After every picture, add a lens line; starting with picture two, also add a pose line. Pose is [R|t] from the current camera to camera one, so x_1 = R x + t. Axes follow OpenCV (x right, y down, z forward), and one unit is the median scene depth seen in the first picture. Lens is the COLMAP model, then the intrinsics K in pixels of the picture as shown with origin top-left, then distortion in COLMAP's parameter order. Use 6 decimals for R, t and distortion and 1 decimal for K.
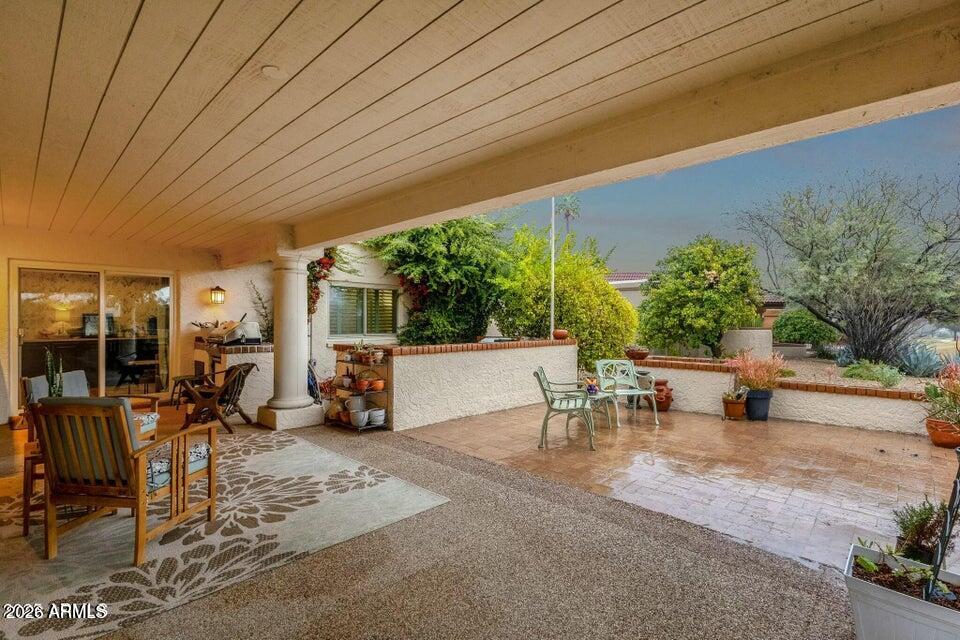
lens RADIAL K [[445.9, 0, 476.8], [0, 445.9, 319.9], [0, 0, 1]] dist [0.005792, 0.002511]
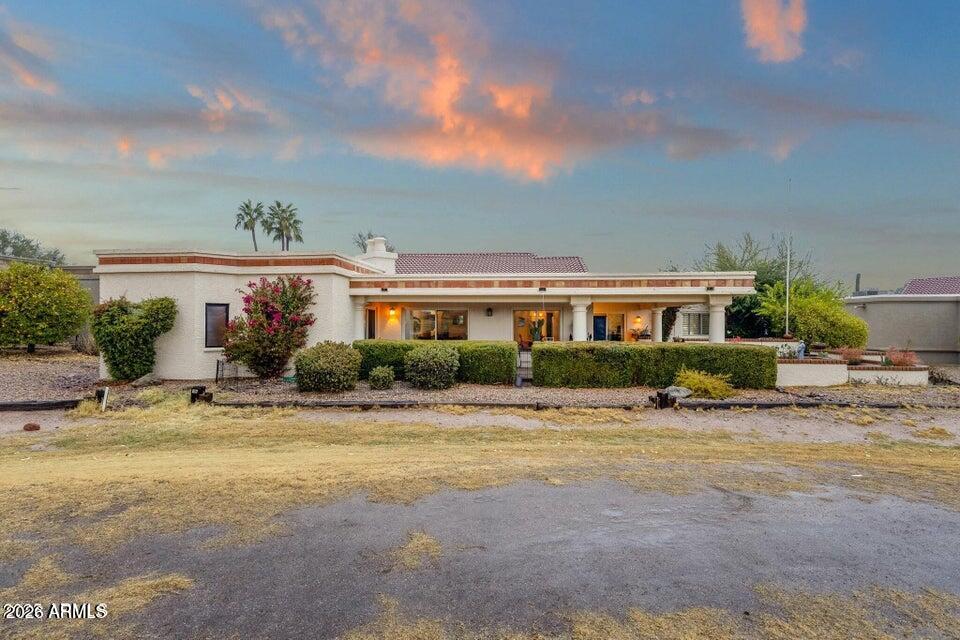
lens RADIAL K [[484.8, 0, 477.6], [0, 484.8, 323.1], [0, 0, 1]] dist [0.003299, -0.000740]
pose [[0.618512, 0.005514, -0.785756, 1.154520], [0.000679, 0.999971, 0.007552, -0.053247], [0.785775, -0.005205, 0.618490, -1.632774]]
